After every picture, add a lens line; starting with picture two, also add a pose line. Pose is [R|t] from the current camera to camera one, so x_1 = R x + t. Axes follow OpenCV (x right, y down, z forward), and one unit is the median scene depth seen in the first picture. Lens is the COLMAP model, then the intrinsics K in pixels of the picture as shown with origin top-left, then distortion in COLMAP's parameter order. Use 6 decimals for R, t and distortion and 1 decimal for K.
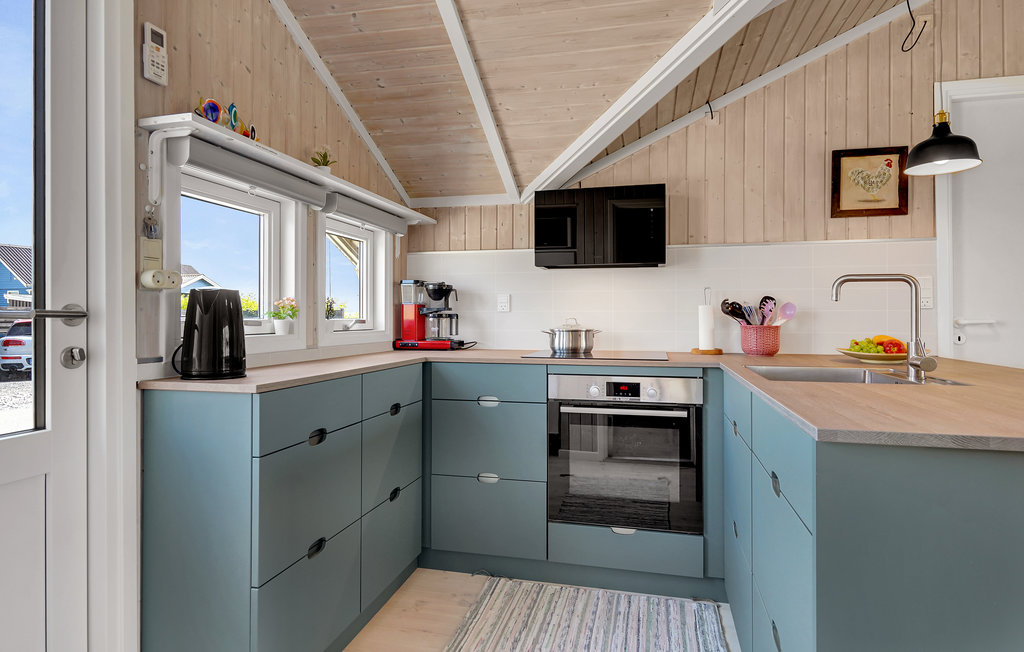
lens RADIAL K [[585.4, 0, 513.8], [0, 585.4, 320.6], [0, 0, 1]] dist [-0.020447, 0.001320]
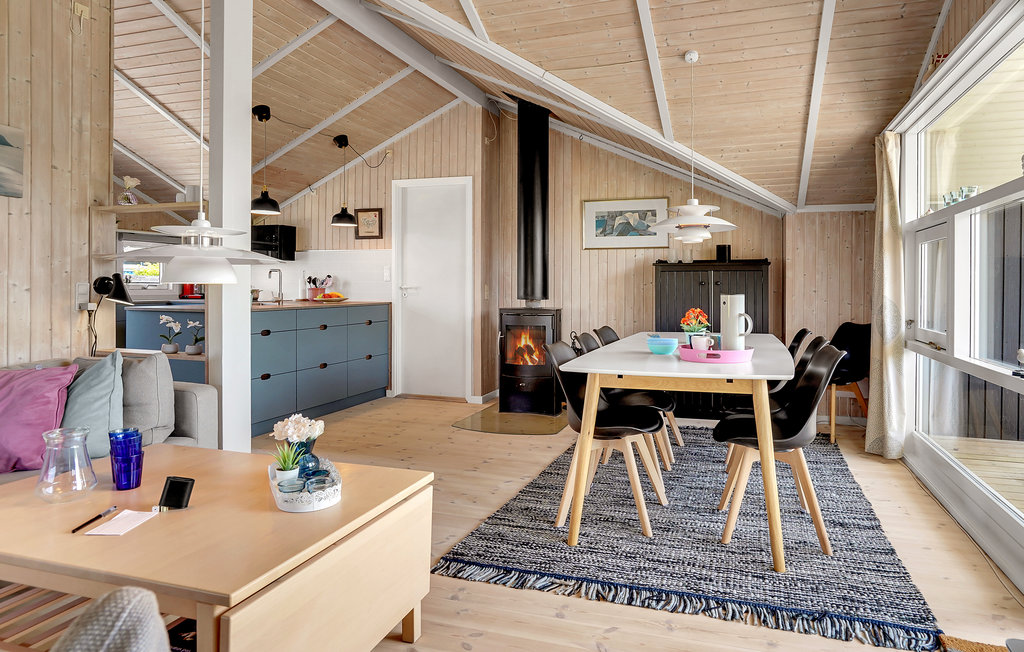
lens RADIAL K [[564.3, 0, 586.0], [0, 564.3, 290.3], [0, 0, 1]] dist [-0.002522, -0.000564]
pose [[0.998631, 0.006163, -0.051953, 1.548228], [-0.005812, 0.999959, 0.006907, -0.004065], [0.051993, -0.006595, 0.998626, -1.105464]]
